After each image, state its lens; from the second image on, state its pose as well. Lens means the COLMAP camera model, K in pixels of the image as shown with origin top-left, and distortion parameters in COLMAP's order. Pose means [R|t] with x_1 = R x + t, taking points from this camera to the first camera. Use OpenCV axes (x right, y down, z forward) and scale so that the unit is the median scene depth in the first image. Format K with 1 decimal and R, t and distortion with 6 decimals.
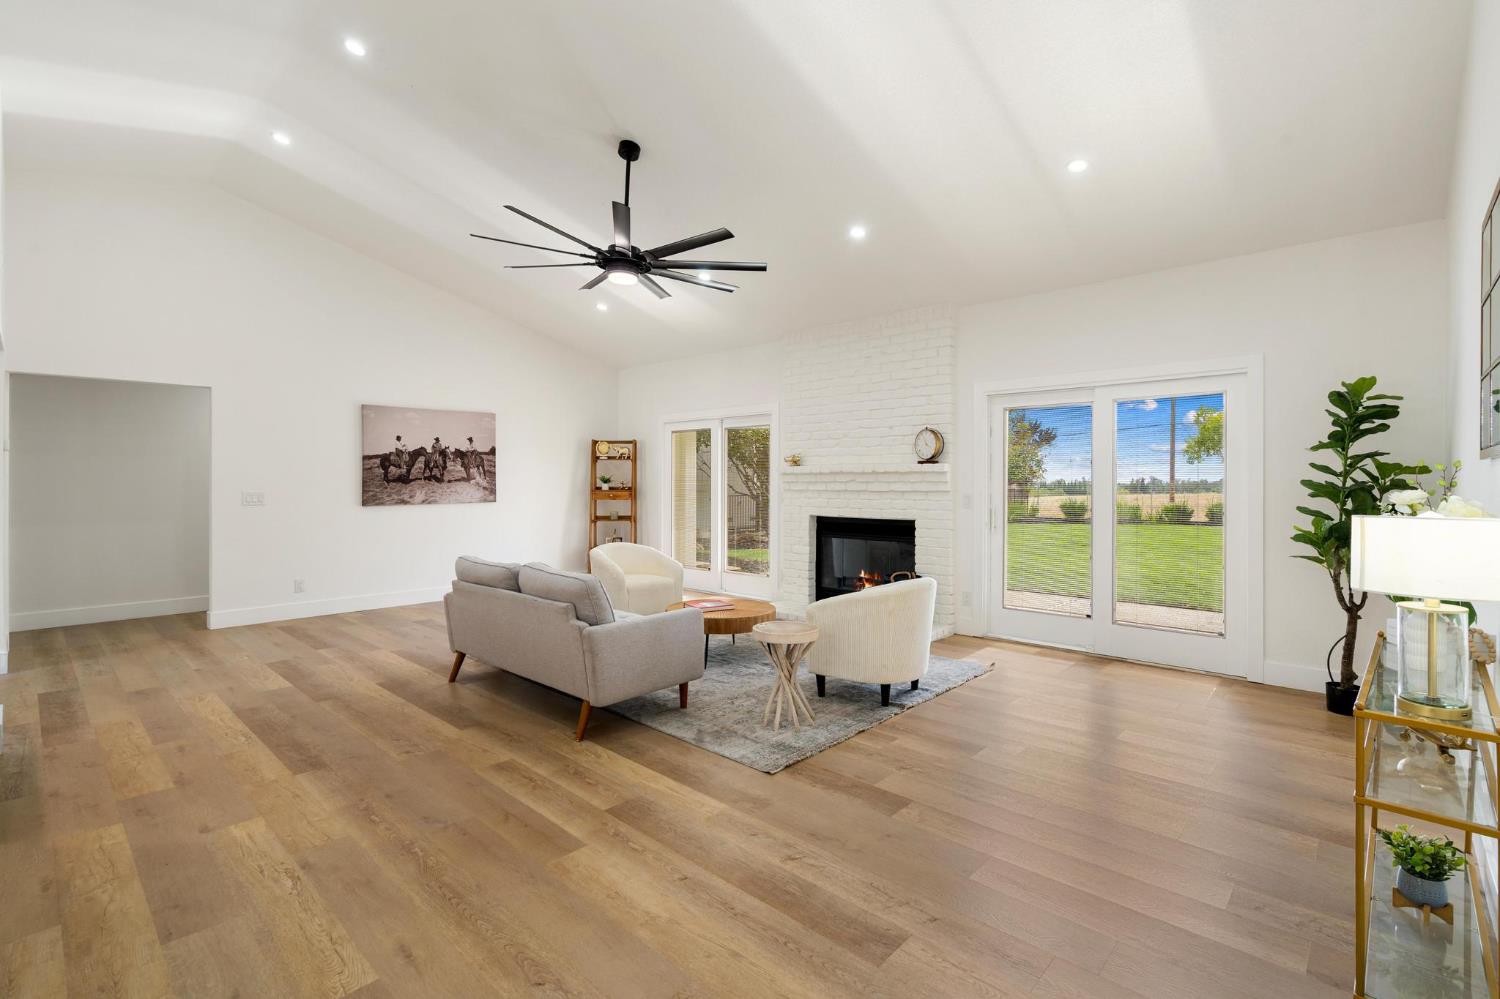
lens RADIAL K [[686.7, 0, 750.9], [0, 686.7, 493.1], [0, 0, 1]] dist [-0.008917, 0.000401]
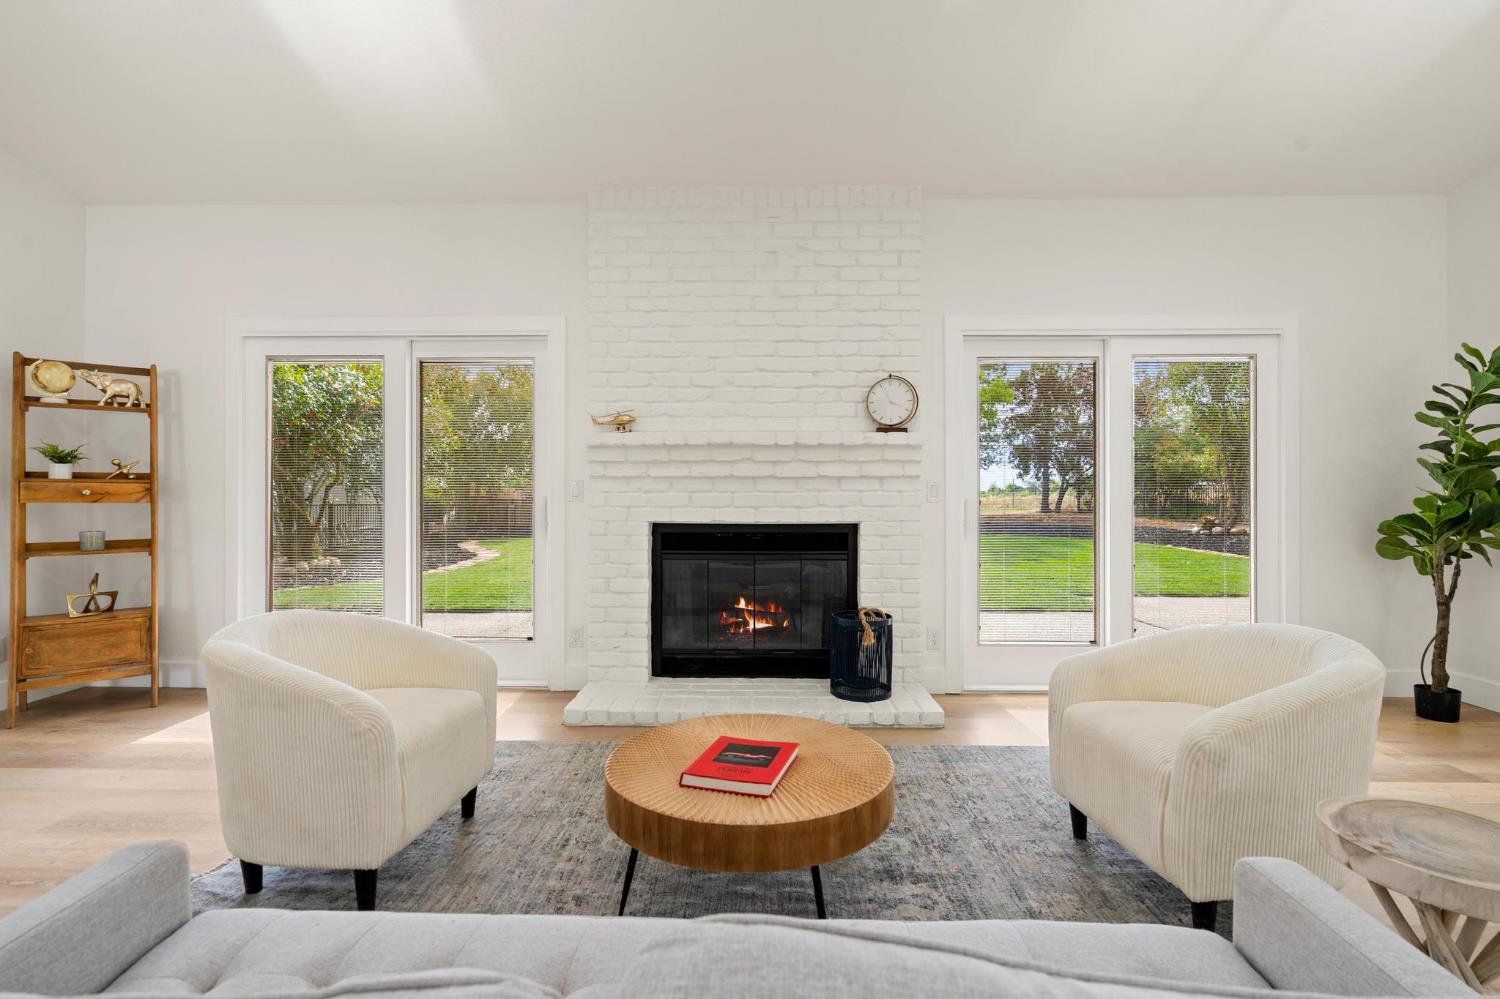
lens RADIAL K [[686.7, 0, 748.1], [0, 686.7, 491.7], [0, 0, 1]] dist [-0.008917, 0.000401]
pose [[0.744742, -0.001306, 0.667351, -0.220938], [0.010655, 0.999894, -0.009934, 0.013881], [-0.667267, 0.014509, 0.744677, 0.524055]]
